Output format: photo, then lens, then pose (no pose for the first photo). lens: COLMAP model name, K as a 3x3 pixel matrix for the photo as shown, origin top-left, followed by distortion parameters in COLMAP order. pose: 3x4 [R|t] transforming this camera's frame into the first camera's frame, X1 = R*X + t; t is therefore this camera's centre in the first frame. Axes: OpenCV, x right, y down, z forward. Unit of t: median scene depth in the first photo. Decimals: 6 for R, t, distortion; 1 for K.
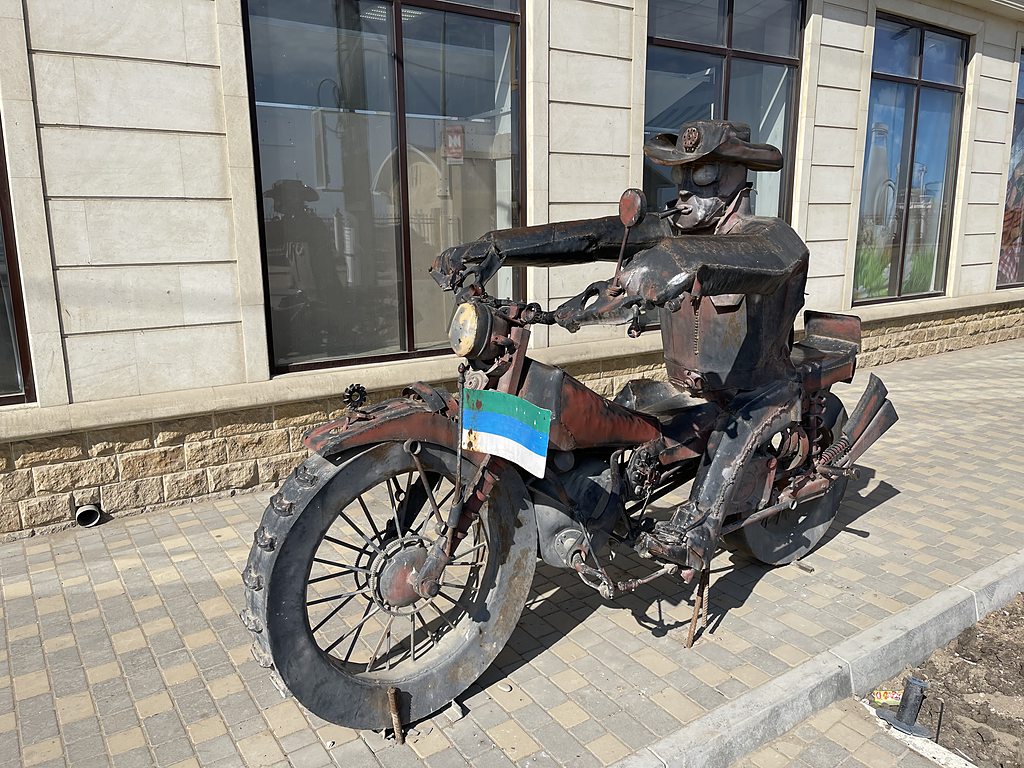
lens RADIAL K [[775.6, 0, 508.2], [0, 775.6, 385.2], [0, 0, 1]] dist [-0.022173, -0.014276]
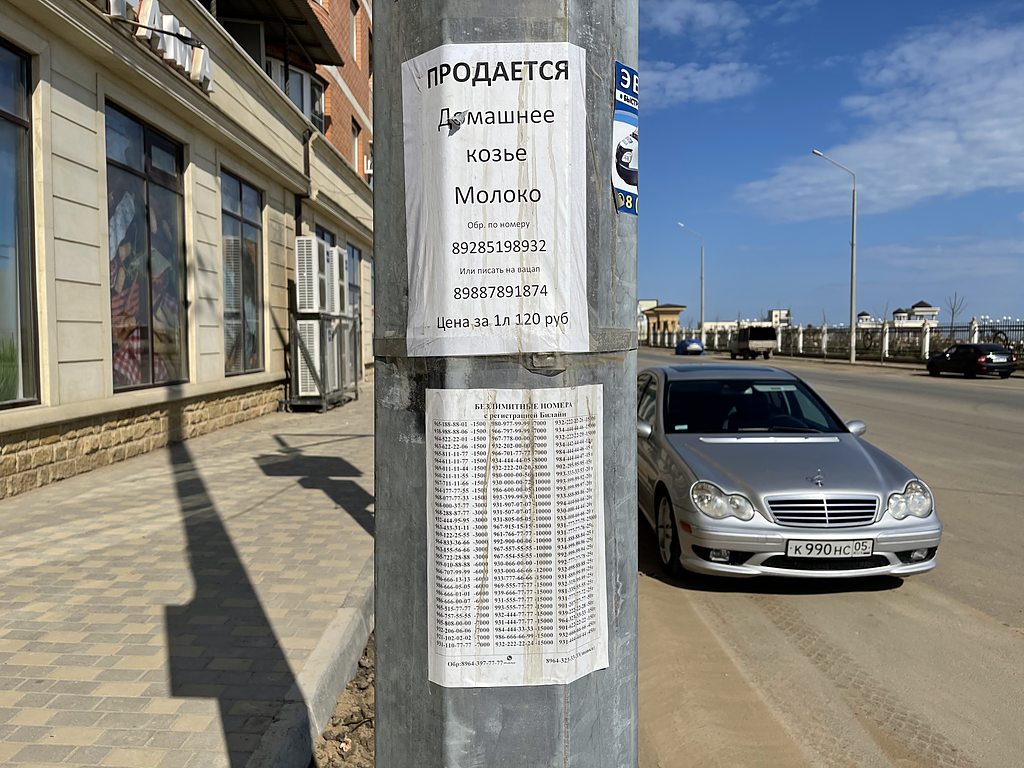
lens RADIAL K [[775.6, 0, 509.2], [0, 775.6, 382.2], [0, 0, 1]] dist [-0.022173, -0.014276]
pose [[0.546790, -0.041412, 0.836245, 0.223242], [0.174479, 0.982484, -0.065432, -0.015323], [-0.818888, 0.181685, 0.544438, 0.266809]]
